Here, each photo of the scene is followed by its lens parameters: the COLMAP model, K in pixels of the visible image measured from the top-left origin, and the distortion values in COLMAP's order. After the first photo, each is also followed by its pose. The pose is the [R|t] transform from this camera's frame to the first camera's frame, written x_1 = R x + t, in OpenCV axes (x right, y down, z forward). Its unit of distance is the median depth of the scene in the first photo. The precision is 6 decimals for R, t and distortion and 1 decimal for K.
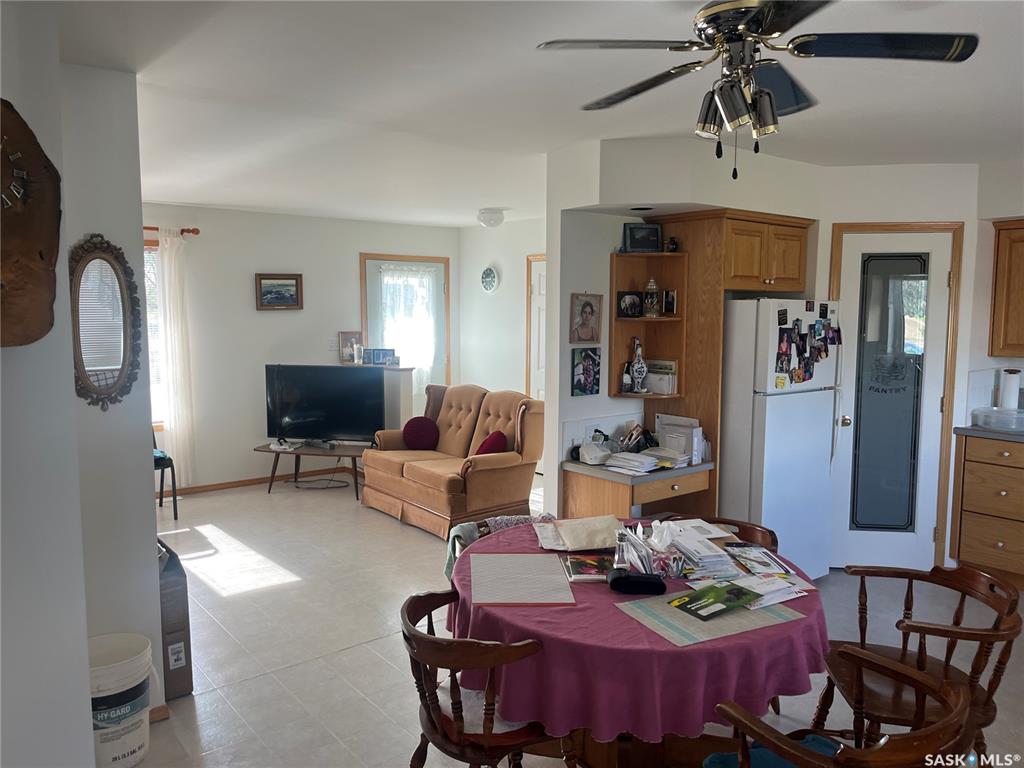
lens RADIAL K [[786.1, 0, 510.8], [0, 786.1, 383.0], [0, 0, 1]] dist [0.082778, -0.092123]
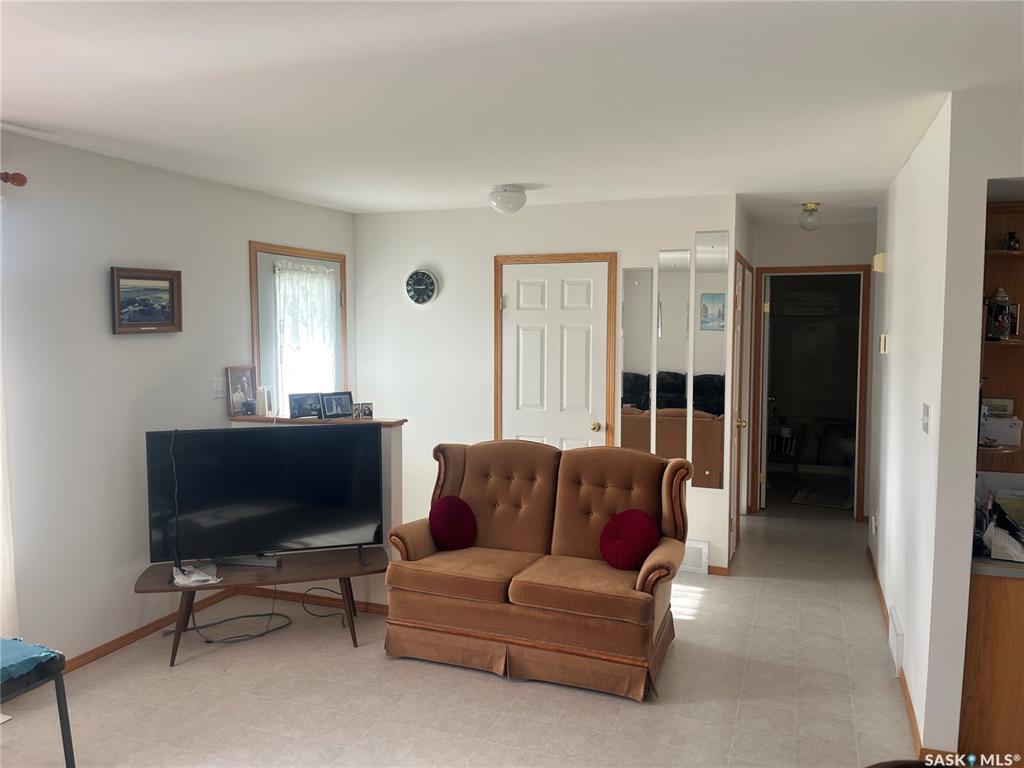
lens RADIAL K [[786.1, 0, 507.5], [0, 786.1, 379.8], [0, 0, 1]] dist [0.082778, -0.092123]
pose [[0.859102, -0.040189, 0.510225, -0.364039], [0.052638, 0.998564, -0.009976, -0.039670], [-0.509091, 0.035428, 0.859983, 0.381109]]
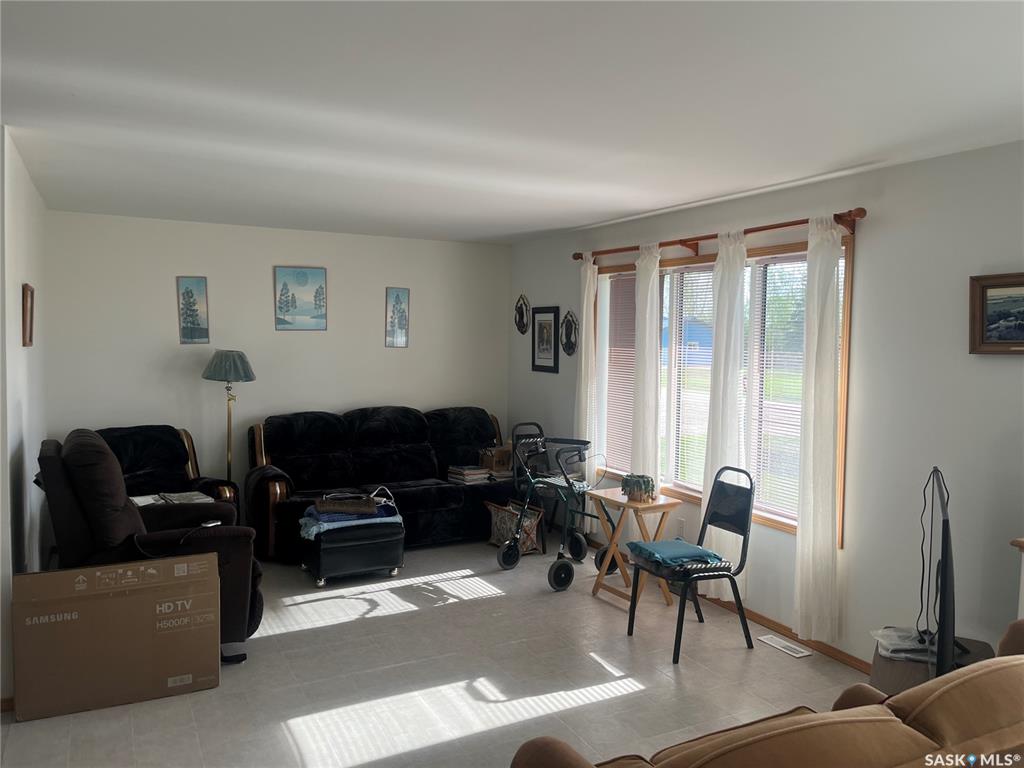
lens RADIAL K [[786.1, 0, 505.6], [0, 786.1, 378.4], [0, 0, 1]] dist [0.082778, -0.092123]
pose [[-0.190006, 0.059549, -0.979975, 0.203278], [-0.101918, 0.991570, 0.080015, -0.085611], [0.976479, 0.115081, -0.182335, 0.803438]]
